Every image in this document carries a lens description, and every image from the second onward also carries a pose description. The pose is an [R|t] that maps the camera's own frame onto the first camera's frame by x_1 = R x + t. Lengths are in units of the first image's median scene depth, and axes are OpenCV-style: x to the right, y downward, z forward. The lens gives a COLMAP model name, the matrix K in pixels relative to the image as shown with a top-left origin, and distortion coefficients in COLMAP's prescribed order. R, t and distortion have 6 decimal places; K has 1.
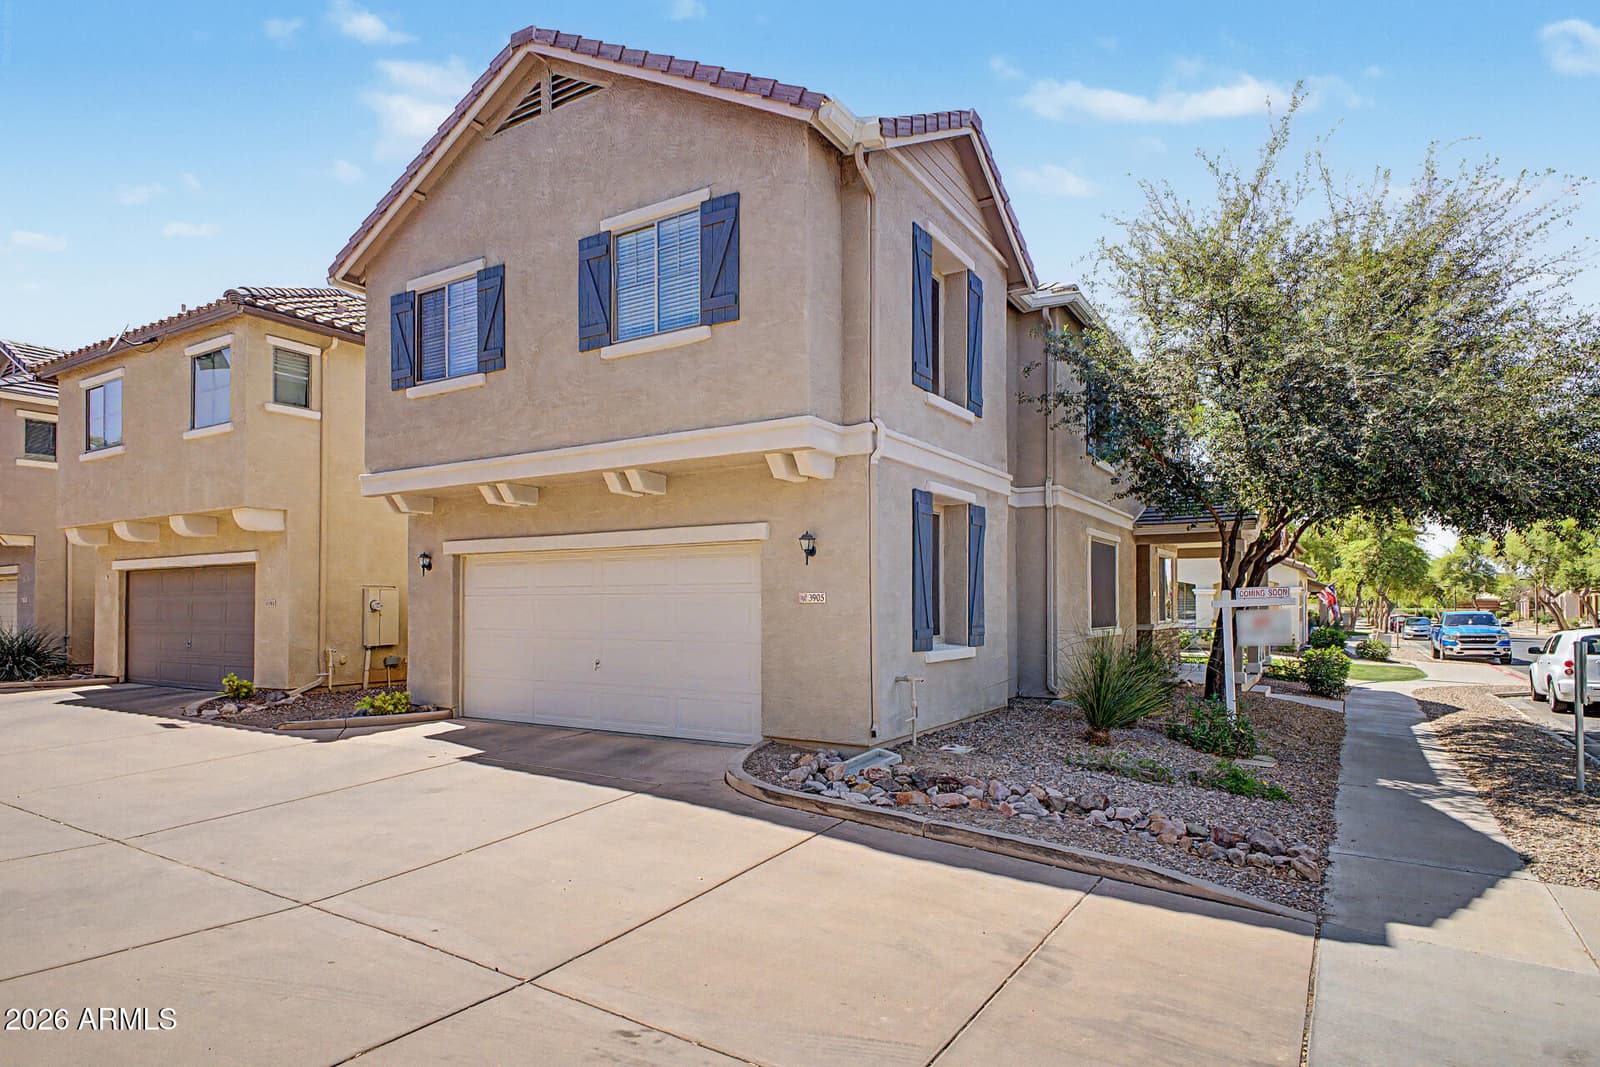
lens RADIAL K [[891.6, 0, 798.6], [0, 891.6, 597.9], [0, 0, 1]] dist [0.001657, -0.048274]
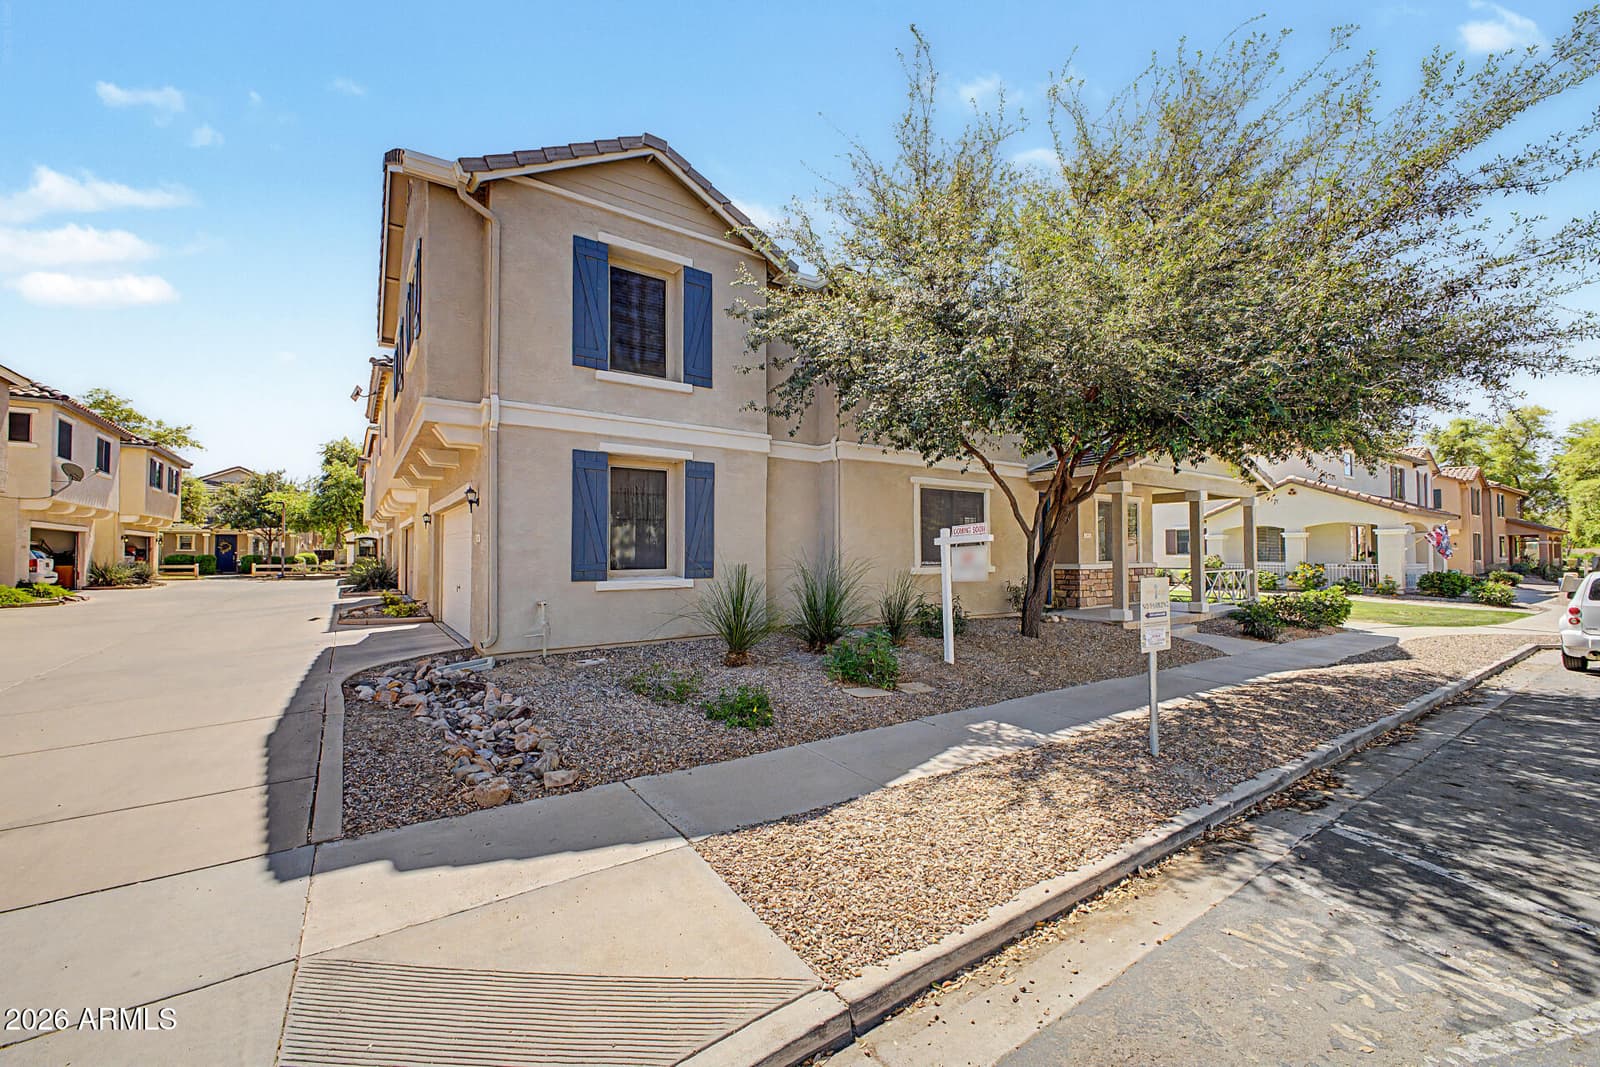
lens RADIAL K [[651.3, 0, 833.0], [0, 651.3, 538.5], [0, 0, 1]] dist [0.016516, -0.007014]
pose [[0.935193, -0.012446, -0.353920, 0.734701], [0.007739, 0.999862, -0.014714, 0.016260], [0.354055, 0.011021, 0.935160, 0.261581]]
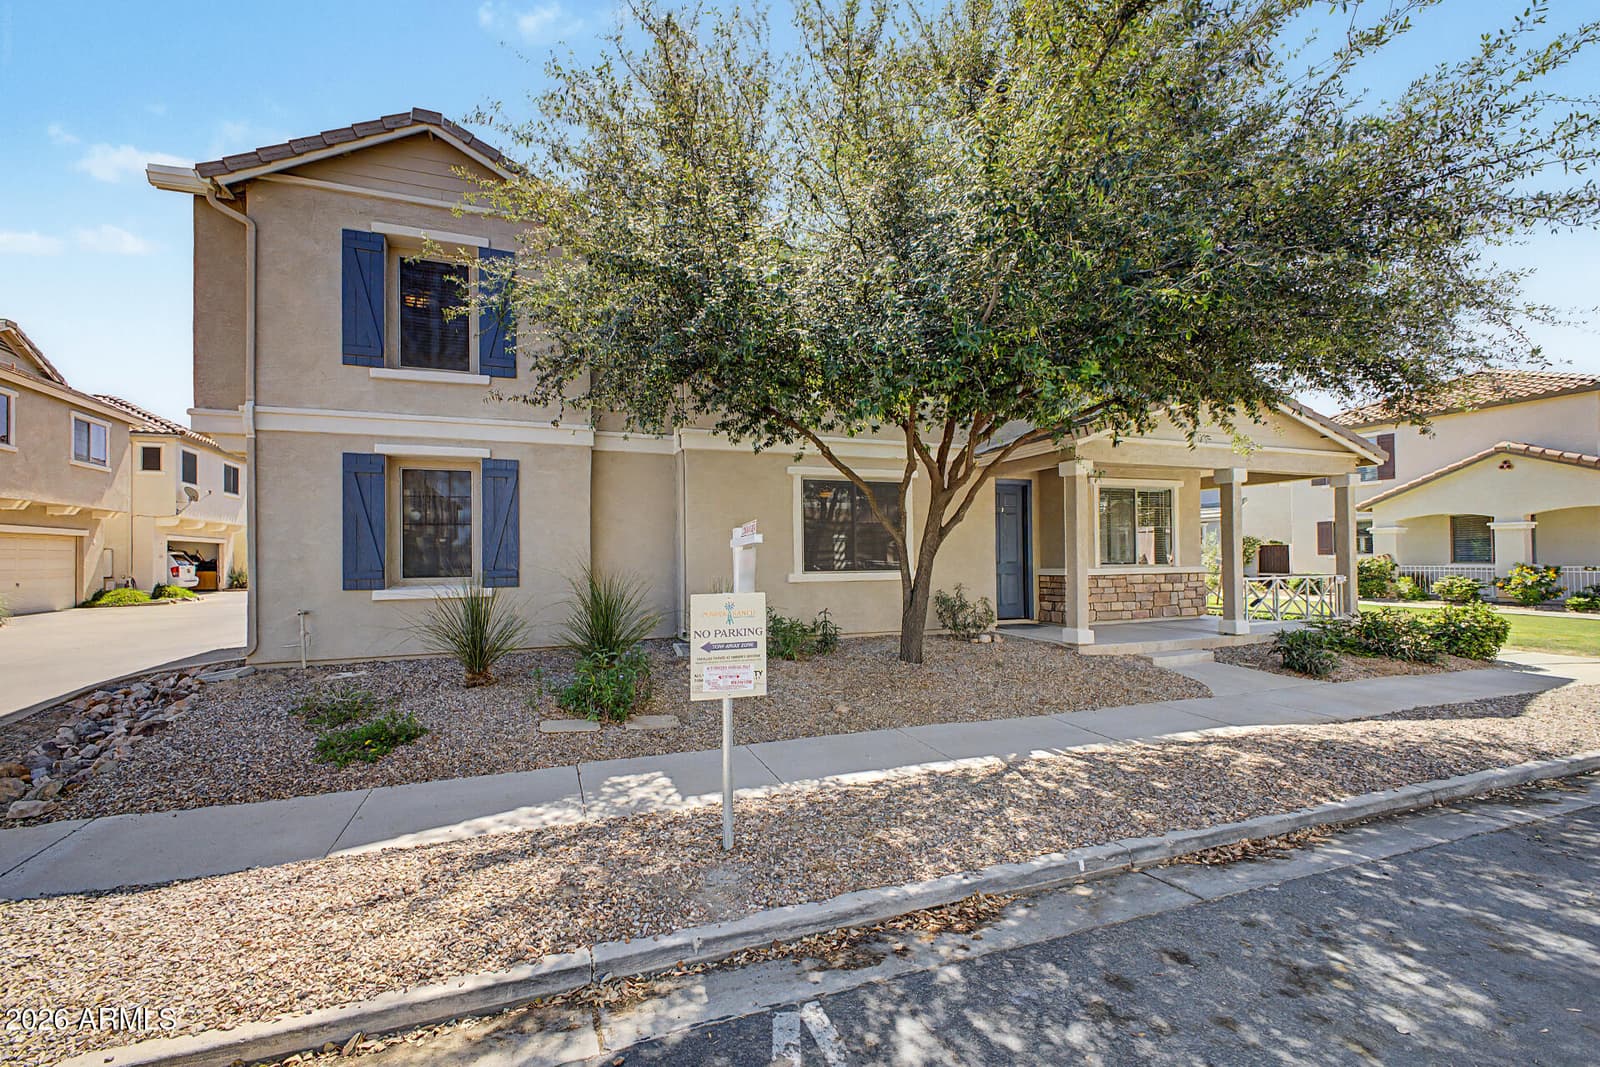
lens RADIAL K [[678.4, 0, 798.4], [0, 678.4, 549.3], [0, 0, 1]] dist [0.008926, -0.000452]
pose [[0.799974, -0.017202, -0.599788, 1.079600], [0.017503, 0.999833, -0.005331, 0.020224], [0.599779, -0.006233, 0.800141, 0.591939]]
